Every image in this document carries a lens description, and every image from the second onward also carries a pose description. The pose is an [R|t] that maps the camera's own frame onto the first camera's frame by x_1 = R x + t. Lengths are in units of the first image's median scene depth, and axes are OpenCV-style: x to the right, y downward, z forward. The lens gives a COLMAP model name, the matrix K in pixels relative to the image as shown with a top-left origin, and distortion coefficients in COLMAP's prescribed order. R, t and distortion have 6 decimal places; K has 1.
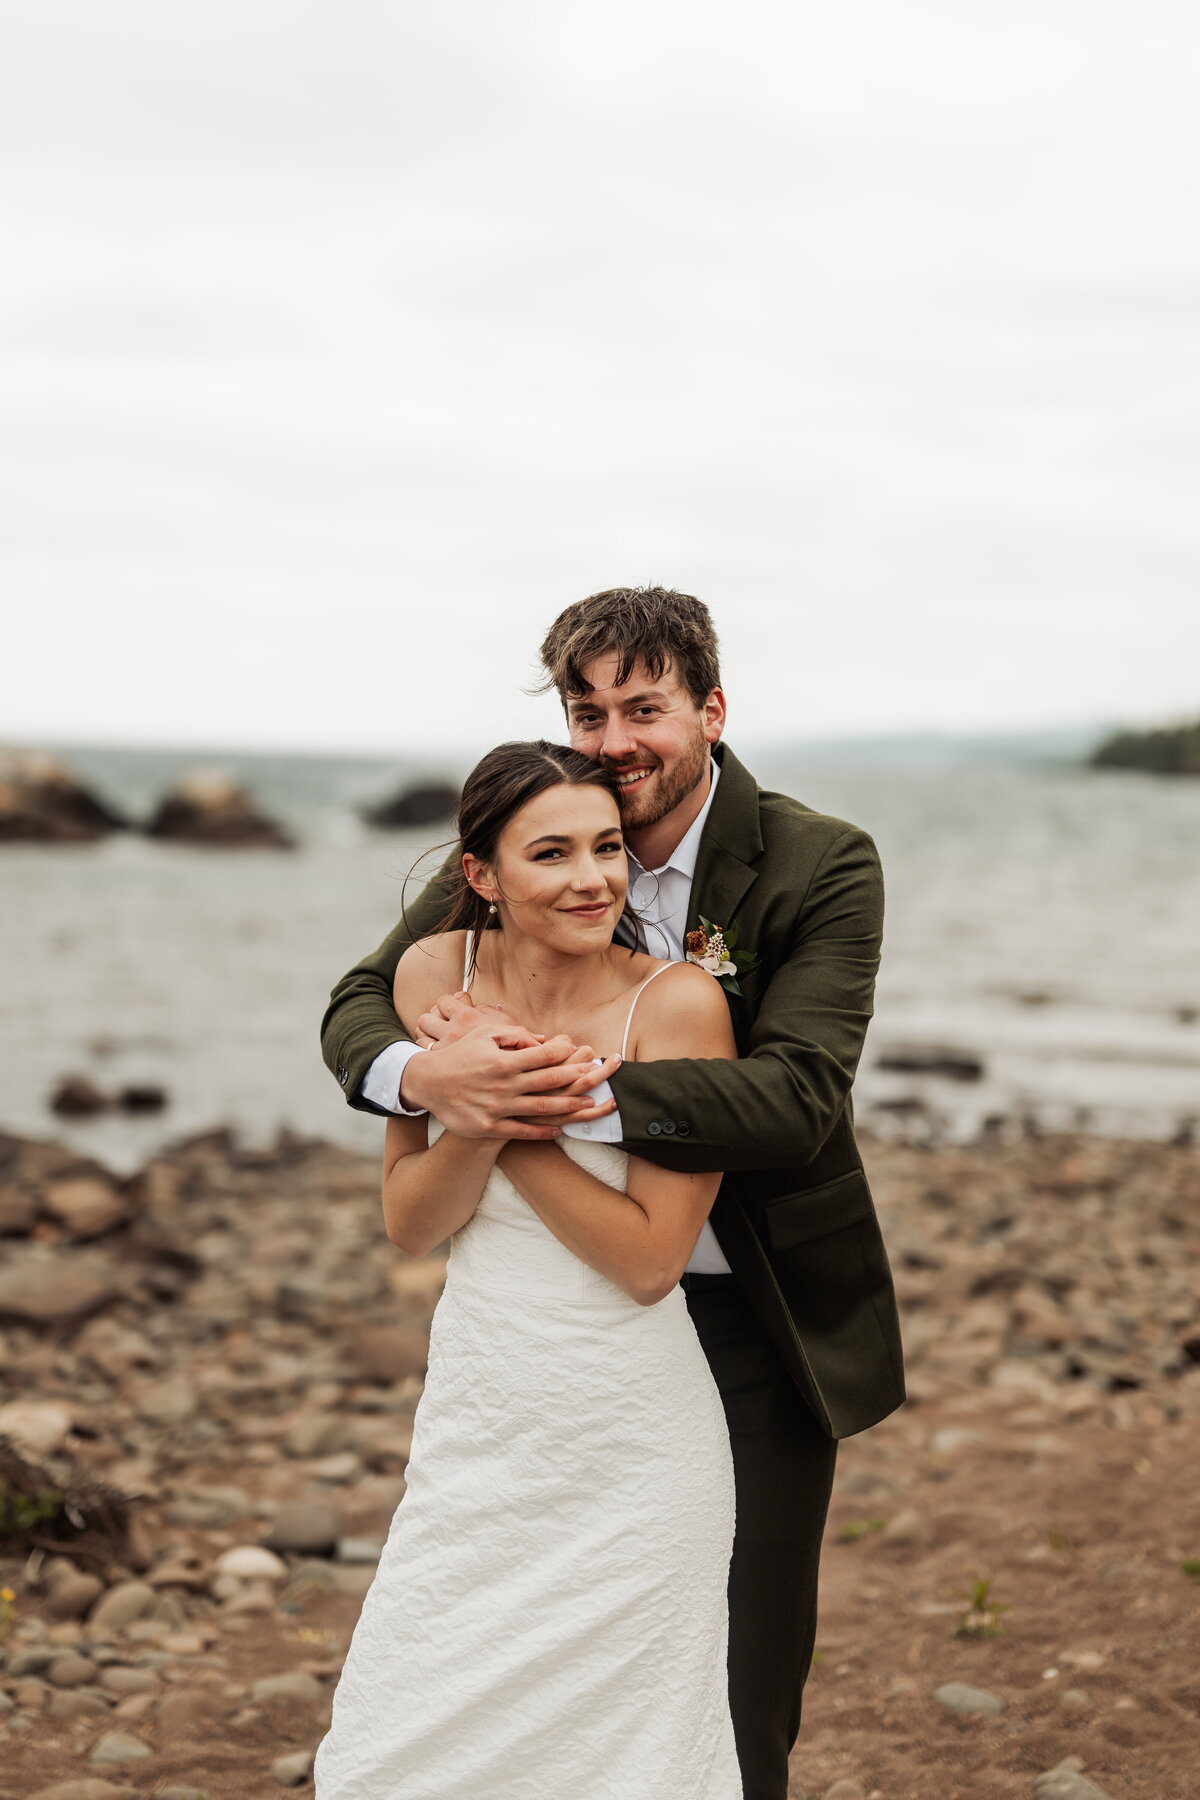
lens RADIAL K [[2579.4, 0, 600.0], [0, 2579.4, 900.0], [0, 0, 1]] dist [0.000646, 0.017019]
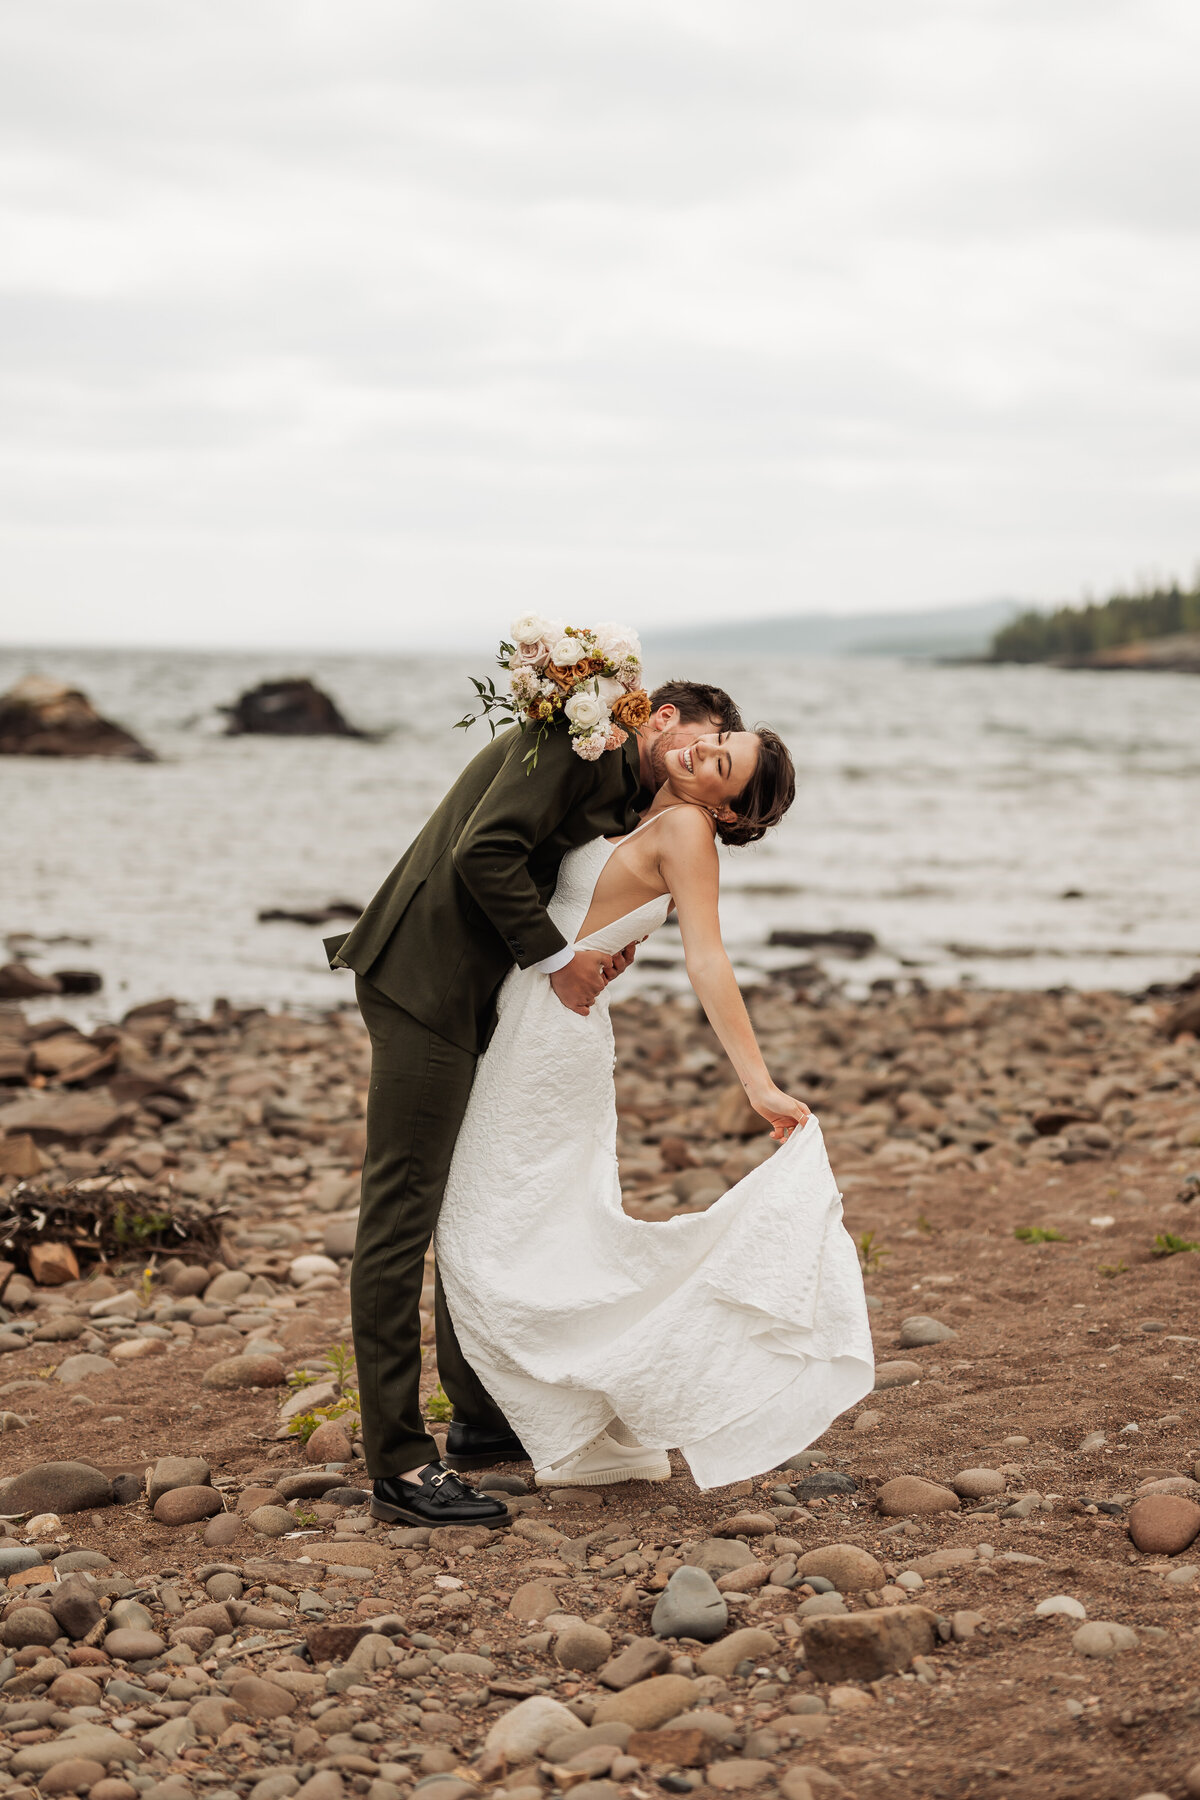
lens RADIAL K [[2853.8, 0, 600.0], [0, 2853.8, 900.0], [0, 0, 1]] dist [-0.006702, 0.011201]
pose [[0.998596, -0.018715, 0.049557, -0.047228], [0.017153, 0.999348, 0.031762, 0.023307], [-0.050119, -0.030868, 0.998266, -0.359040]]
